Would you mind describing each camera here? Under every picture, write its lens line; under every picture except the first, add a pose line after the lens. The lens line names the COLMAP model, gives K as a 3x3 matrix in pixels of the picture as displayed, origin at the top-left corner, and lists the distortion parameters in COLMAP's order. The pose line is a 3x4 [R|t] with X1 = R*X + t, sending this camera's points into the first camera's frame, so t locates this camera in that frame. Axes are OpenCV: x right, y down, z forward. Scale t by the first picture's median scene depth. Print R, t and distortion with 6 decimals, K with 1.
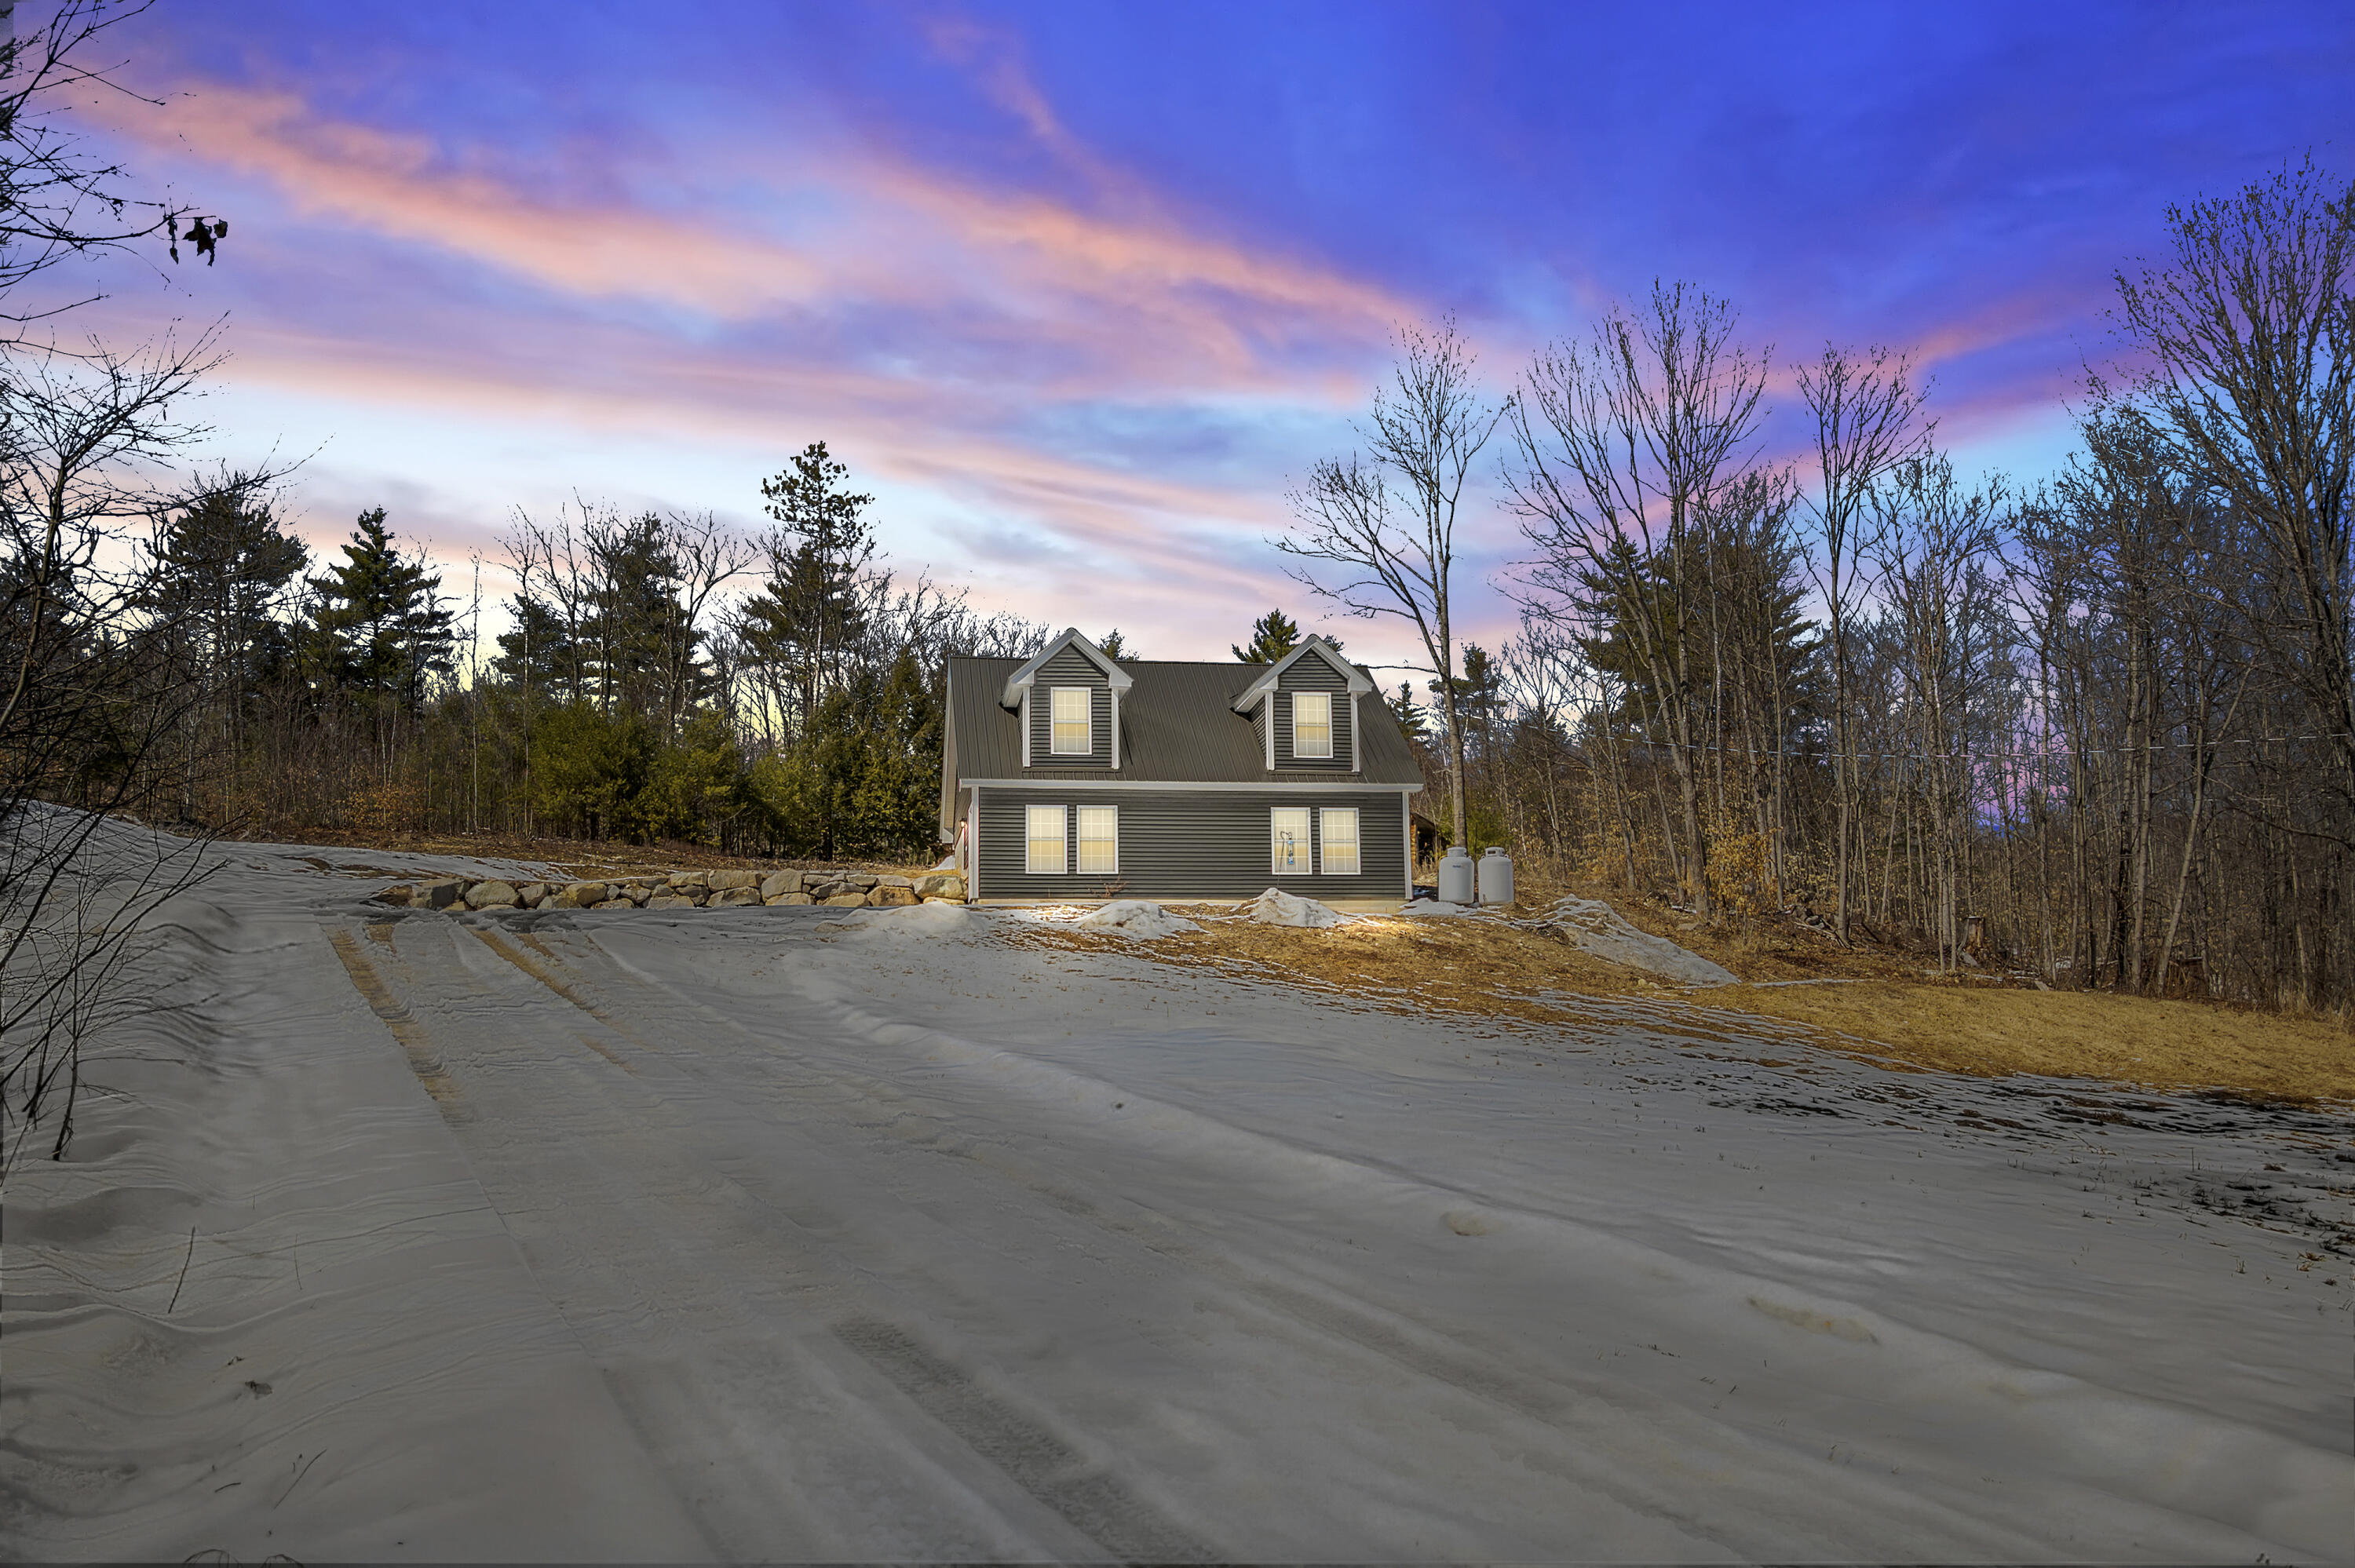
lens RADIAL K [[1898.0, 0, 1177.5], [0, 1898.0, 784.0], [0, 0, 1]] dist [0.005097, 0.002873]
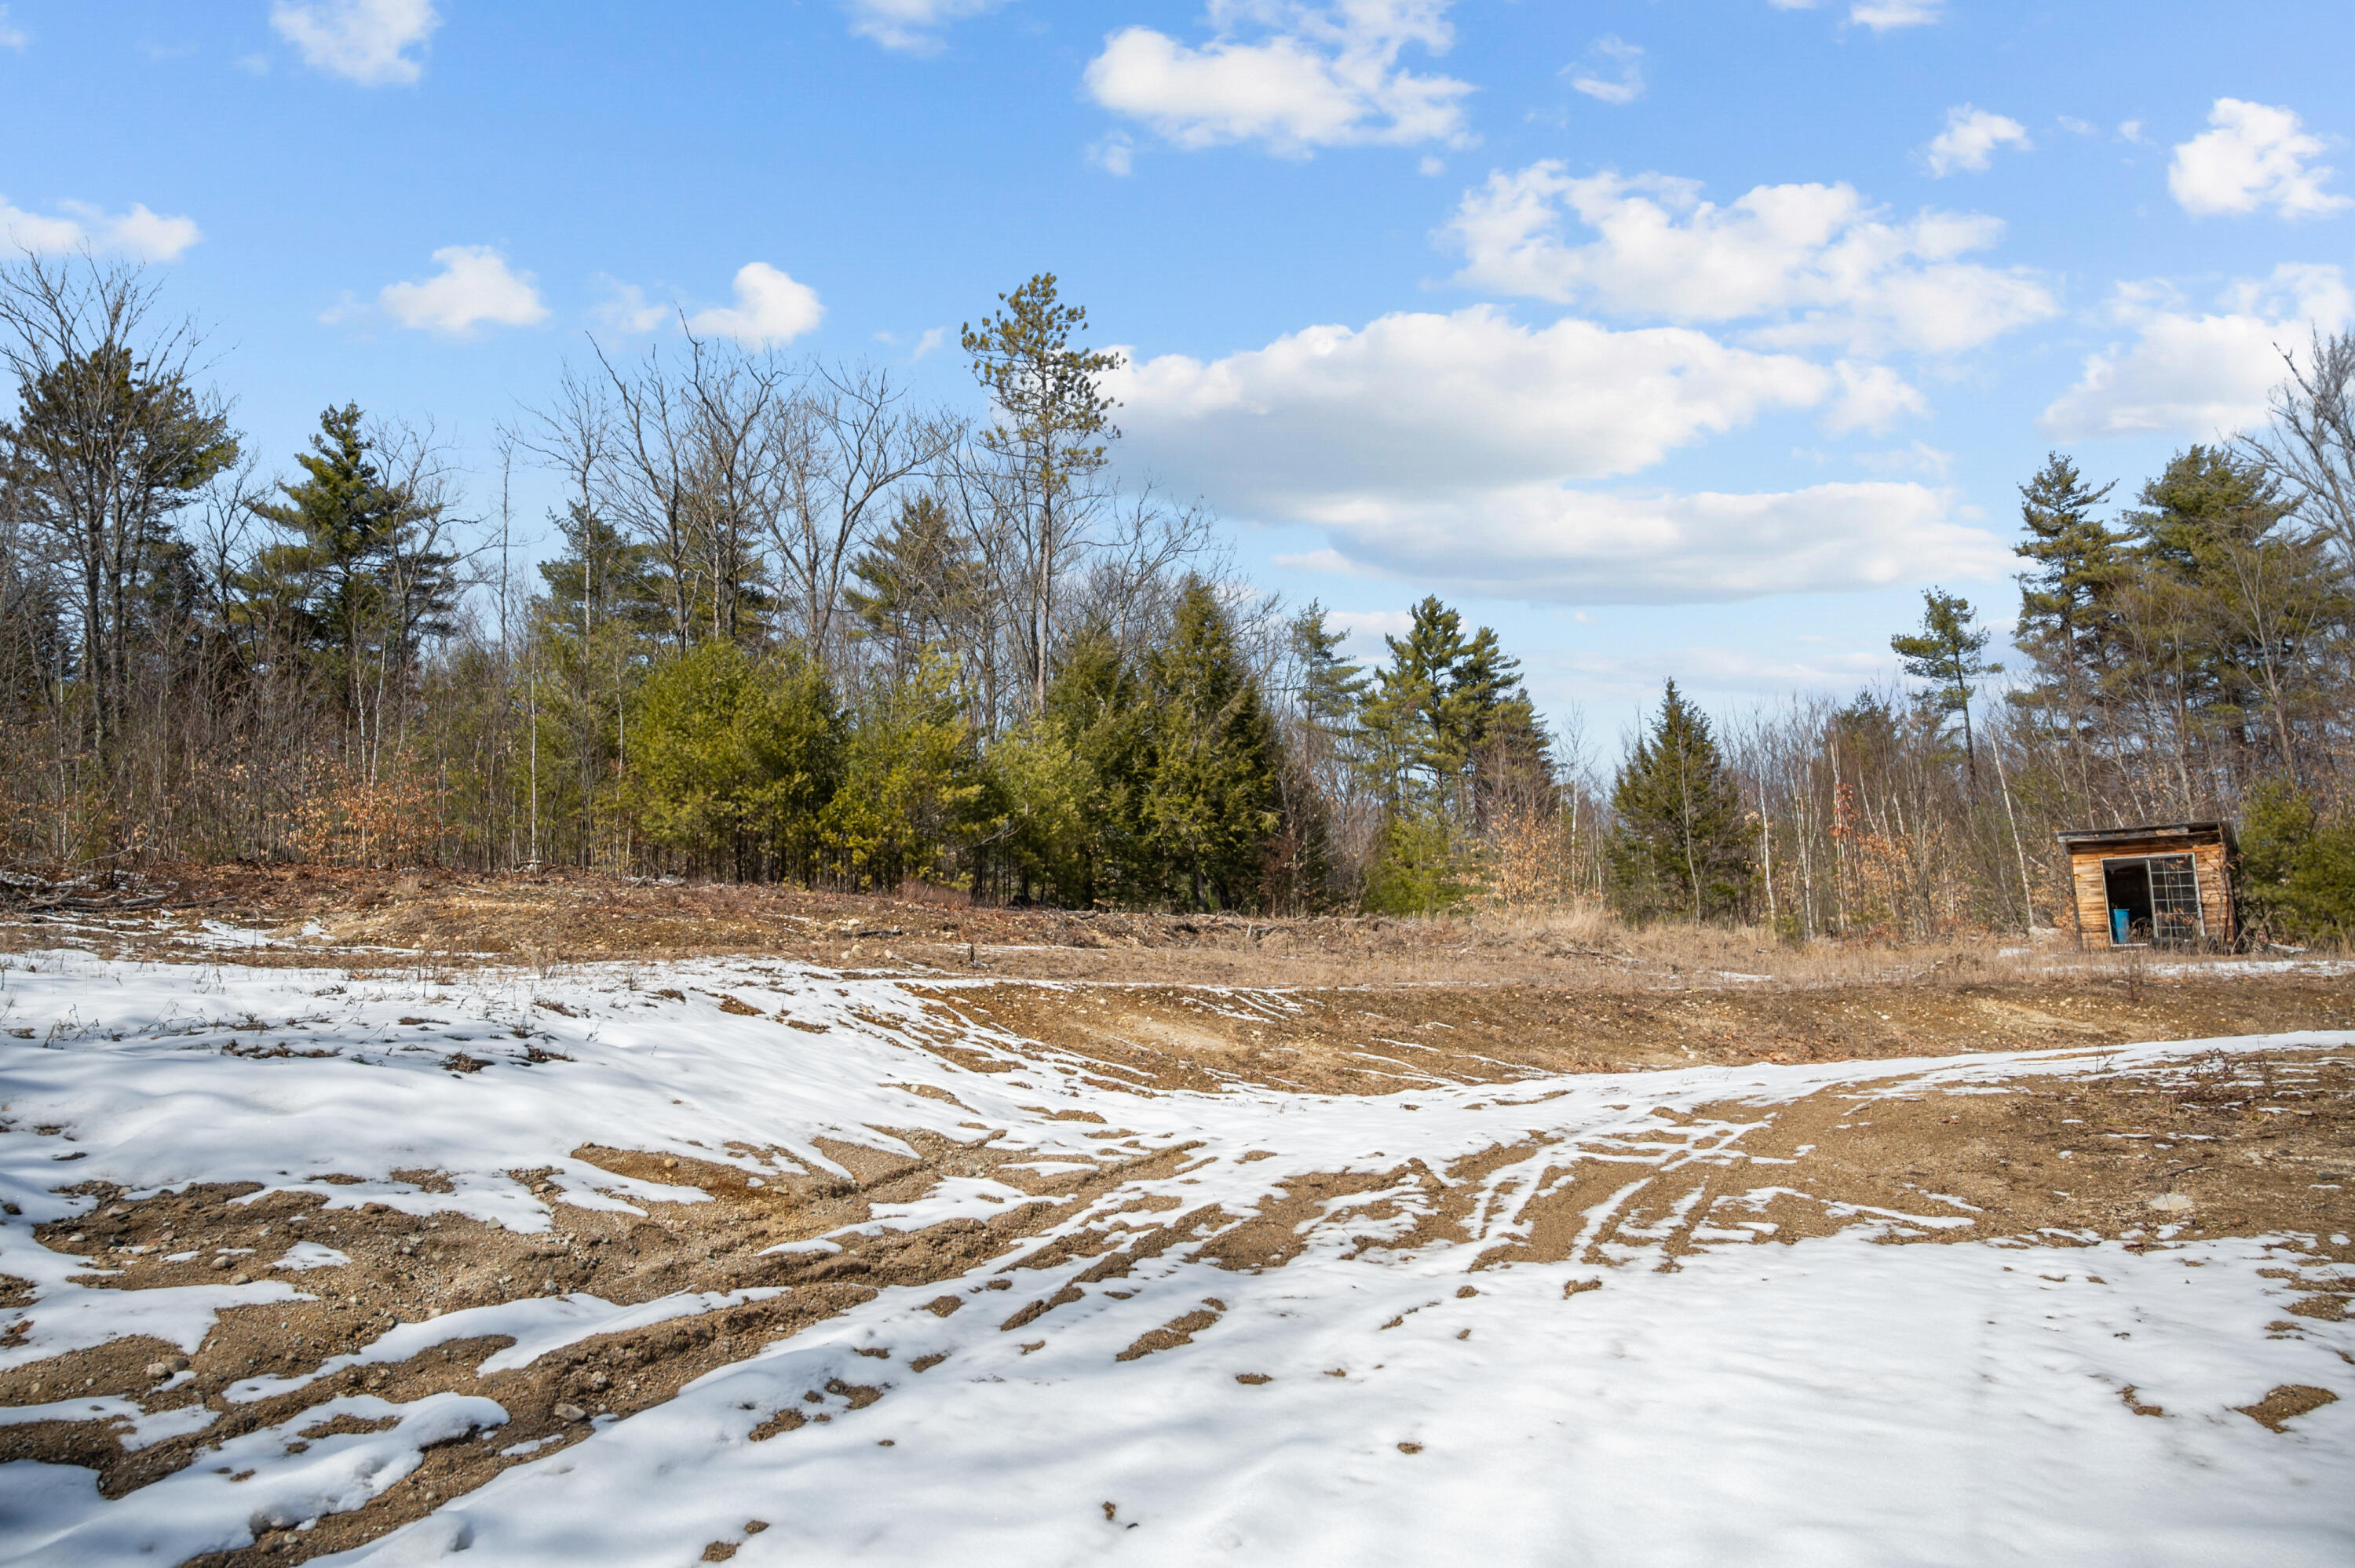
lens RADIAL K [[1566.0, 0, 1187.3], [0, 1566.0, 806.8], [0, 0, 1]] dist [-0.006186, 0.000438]
pose [[0.995371, -0.002577, 0.096071, -0.199224], [0.002555, 0.999997, 0.000352, 0.006669], [-0.096071, -0.000105, 0.995374, 0.467242]]
